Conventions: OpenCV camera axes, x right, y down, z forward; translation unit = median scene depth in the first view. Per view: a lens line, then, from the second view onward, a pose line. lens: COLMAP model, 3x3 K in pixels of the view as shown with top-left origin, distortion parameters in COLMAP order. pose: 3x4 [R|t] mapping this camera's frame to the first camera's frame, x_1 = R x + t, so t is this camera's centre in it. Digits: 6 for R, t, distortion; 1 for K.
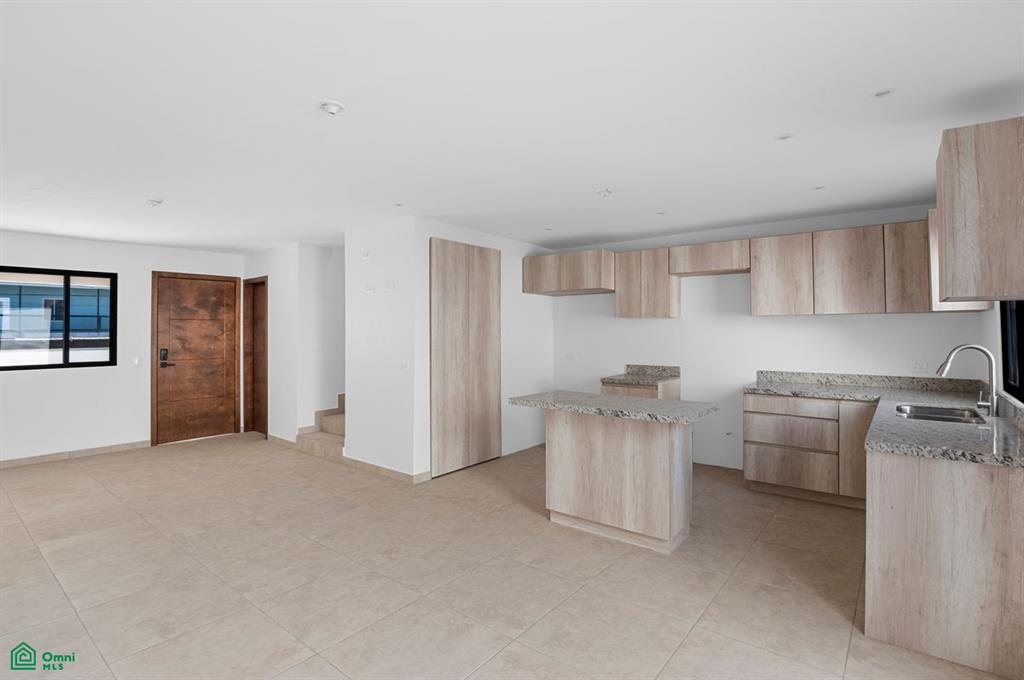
lens RADIAL K [[497.4, 0, 512.8], [0, 497.4, 318.8], [0, 0, 1]] dist [-0.001011, -0.020527]
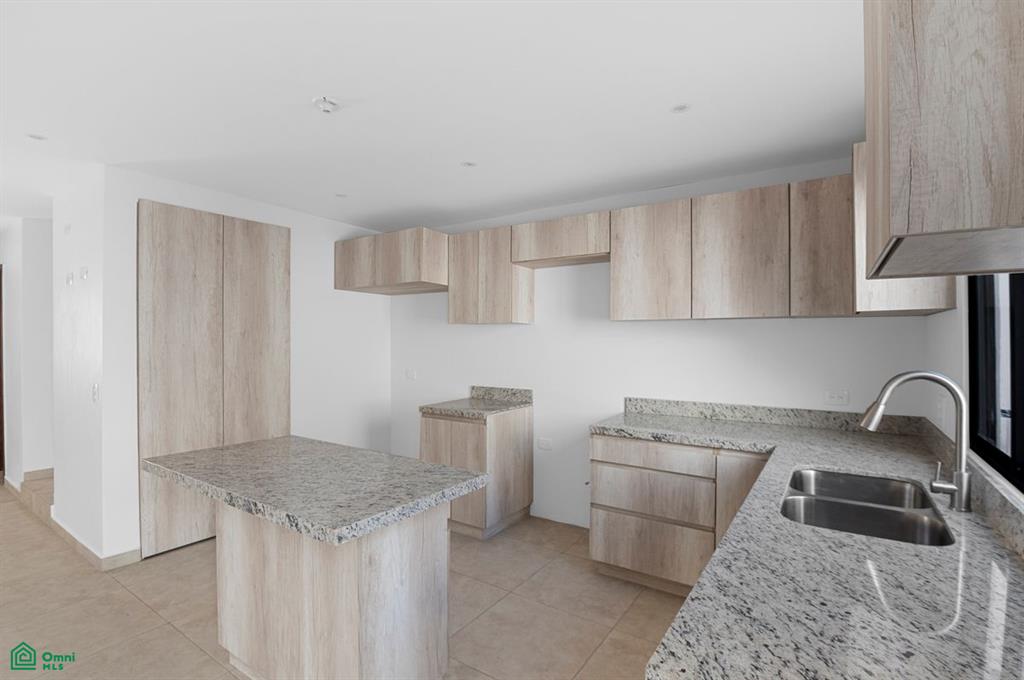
lens RADIAL K [[482.6, 0, 512.0], [0, 482.6, 340.0], [0, 0, 1]] dist [0.001652, -0.025316]
pose [[0.997075, 0.004391, 0.076301, 0.296158], [-0.006201, 0.999705, 0.023498, 0.006169], [-0.076175, -0.023902, 0.996808, 0.339508]]
